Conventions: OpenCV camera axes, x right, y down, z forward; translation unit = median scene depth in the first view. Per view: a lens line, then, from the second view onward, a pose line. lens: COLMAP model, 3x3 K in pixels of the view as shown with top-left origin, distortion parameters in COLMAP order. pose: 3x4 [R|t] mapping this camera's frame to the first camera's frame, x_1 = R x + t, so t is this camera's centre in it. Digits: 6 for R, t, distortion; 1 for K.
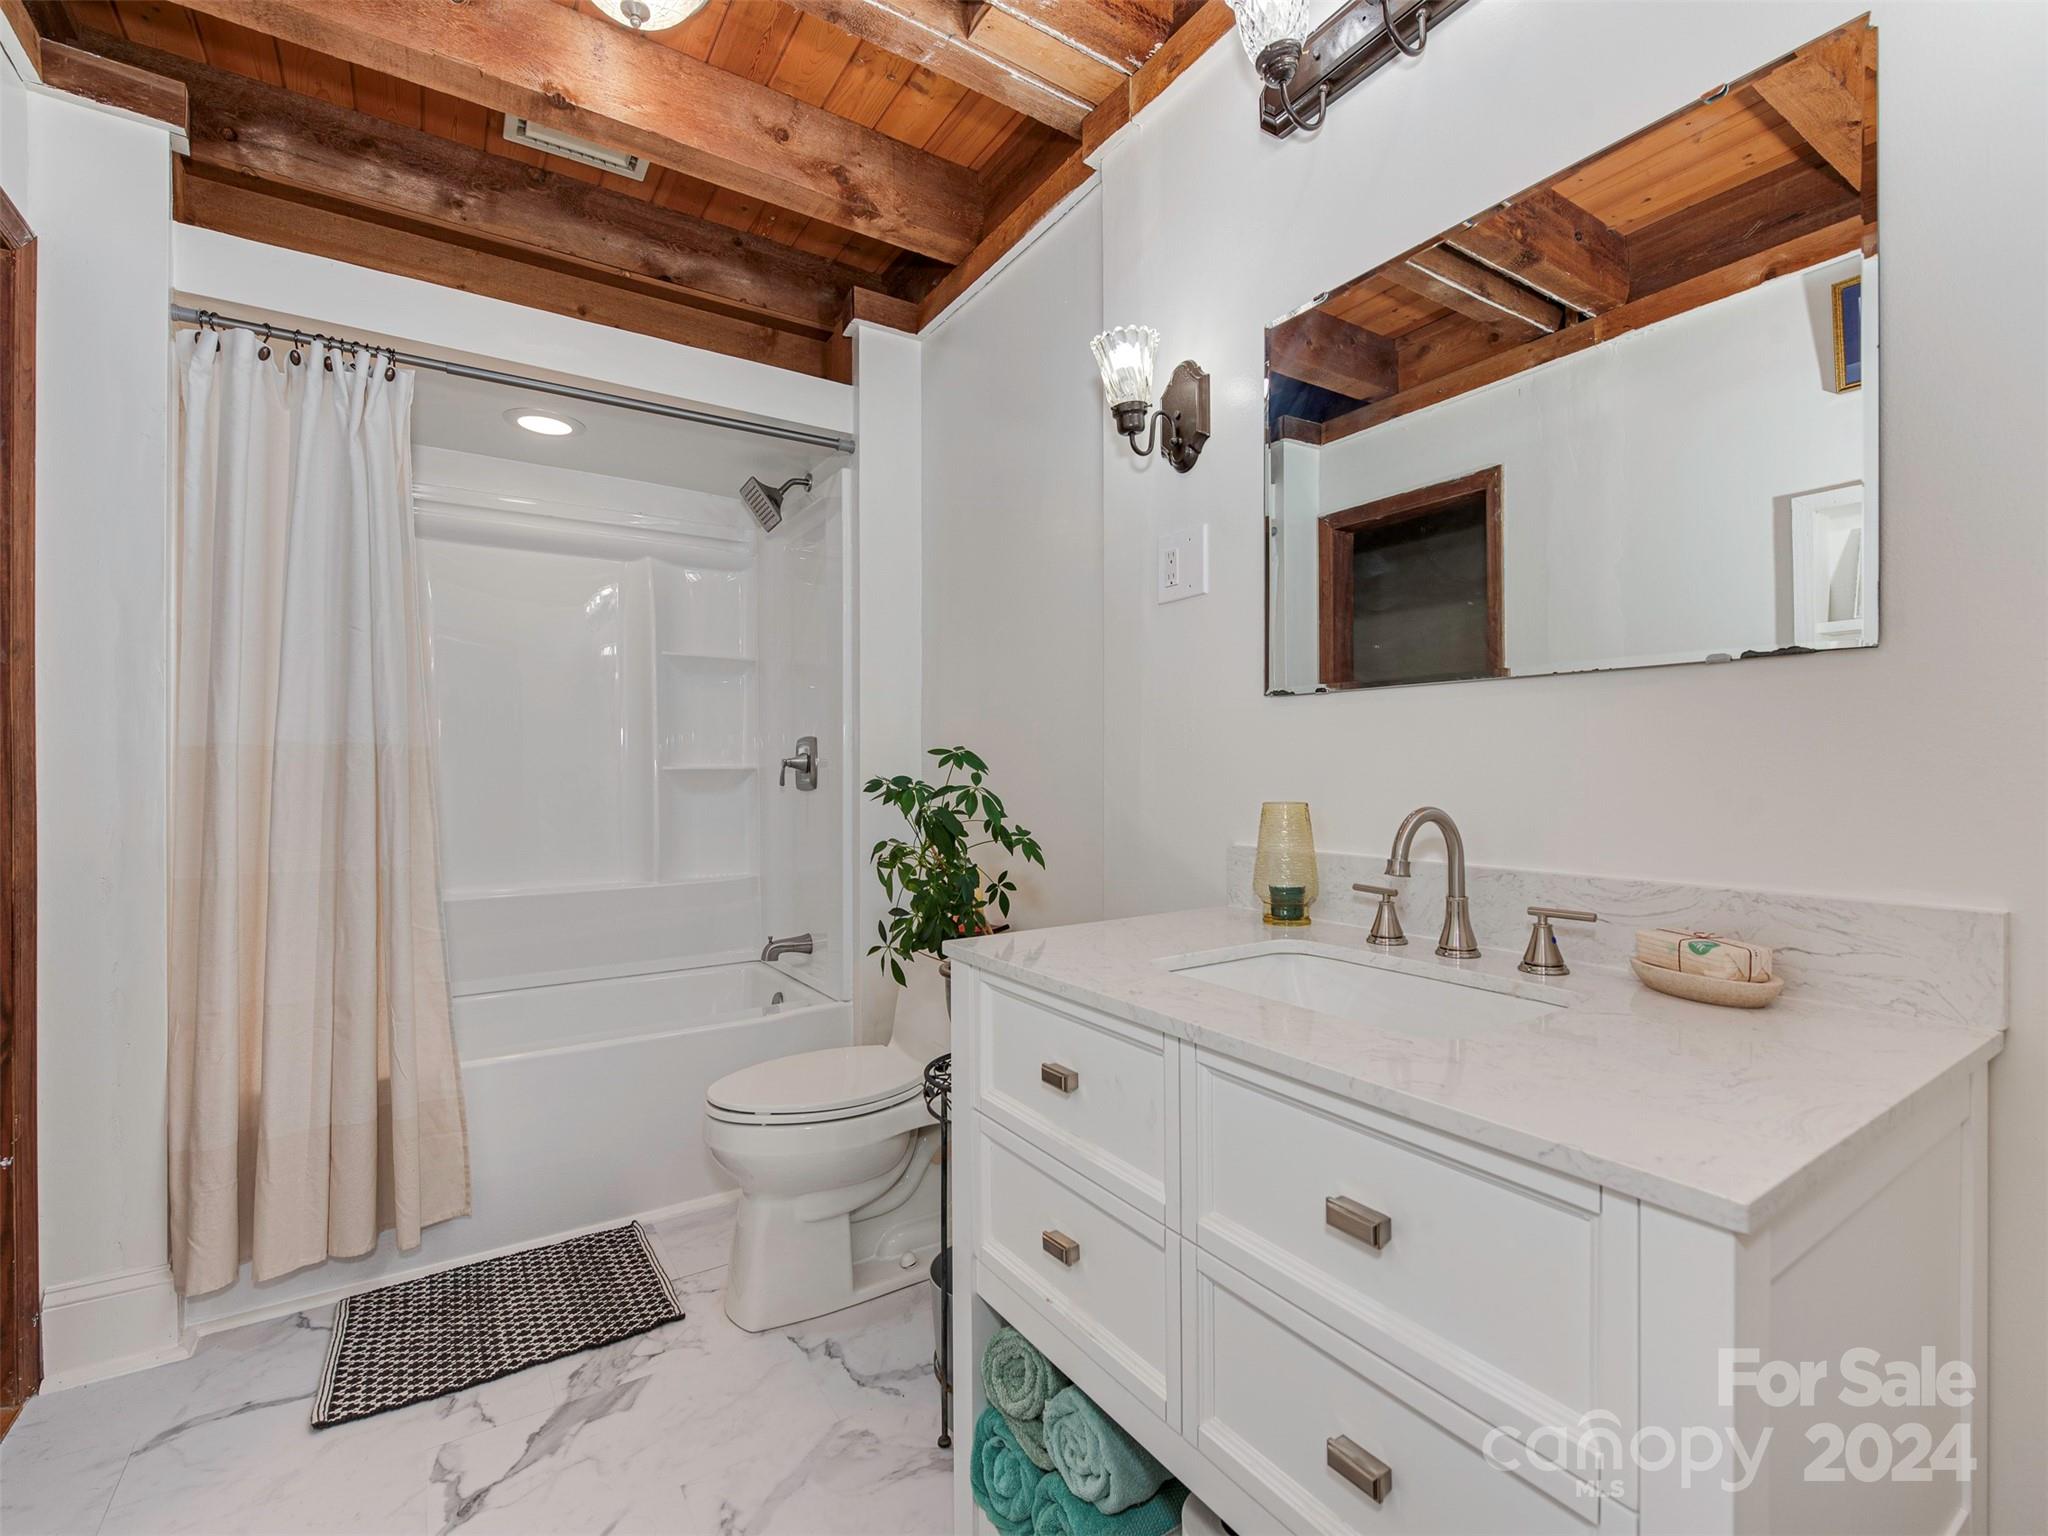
lens RADIAL K [[972.3, 0, 1011.8], [0, 972.3, 771.2], [0, 0, 1]] dist [-0.001492, -0.000644]
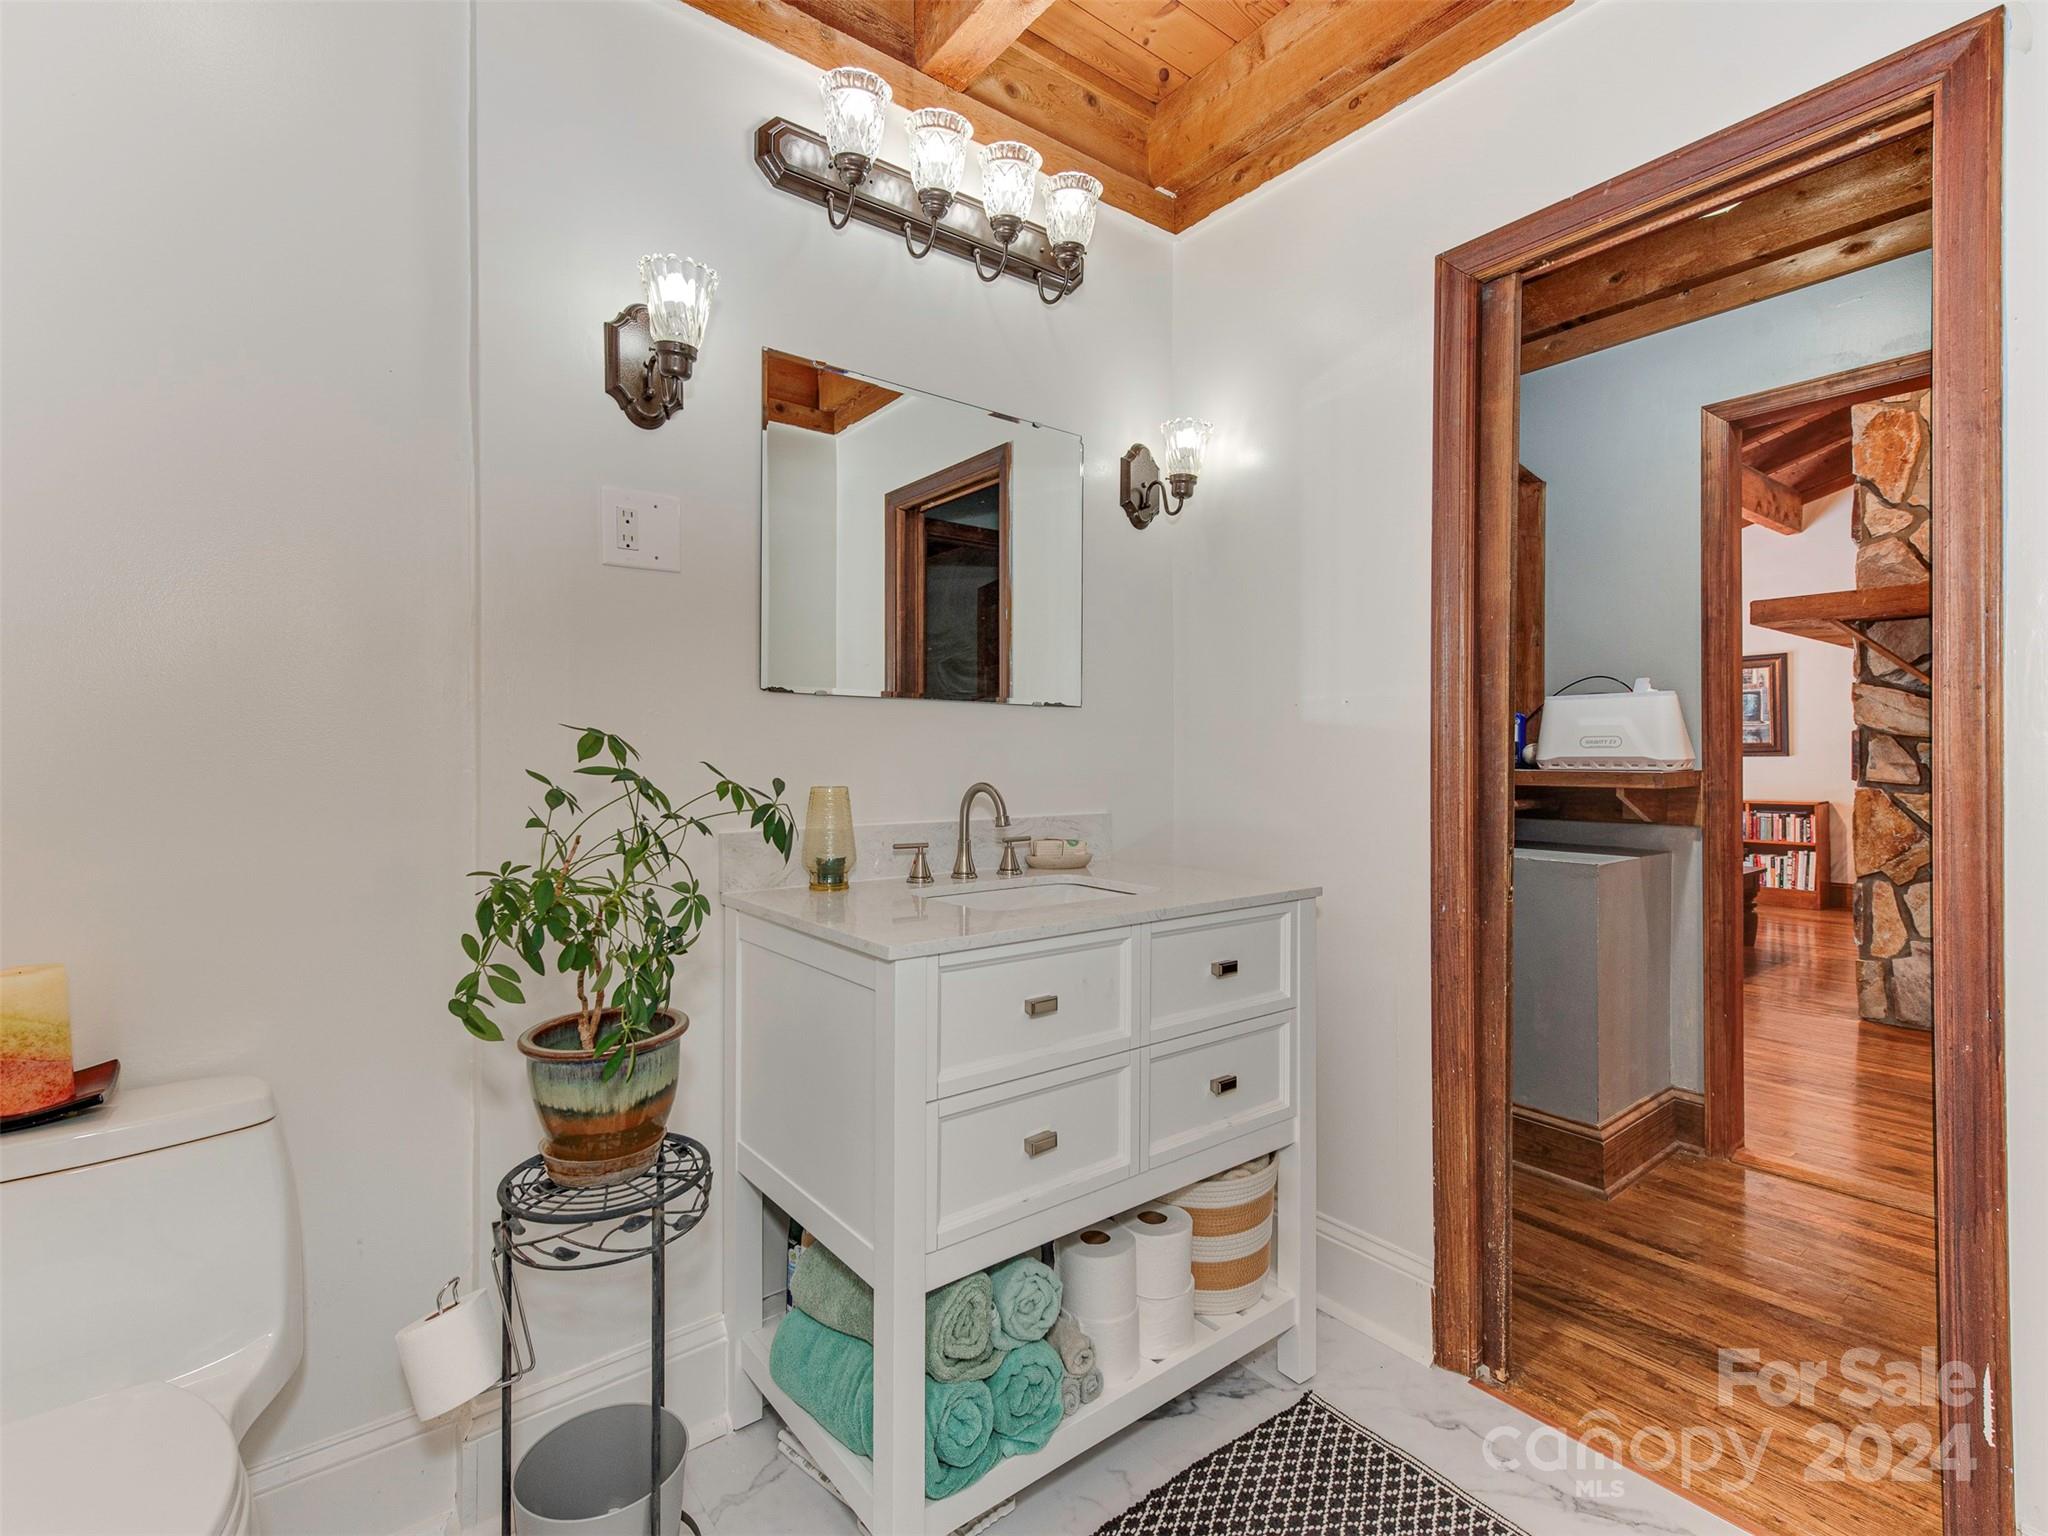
lens RADIAL K [[972.3, 0, 1007.5], [0, 972.3, 762.3], [0, 0, 1]] dist [-0.001492, -0.000644]
pose [[-0.121573, -0.007015, 0.992558, -1.095479], [-0.003765, 0.999971, 0.006606, -0.005553], [-0.992575, -0.002934, -0.121596, 1.107443]]
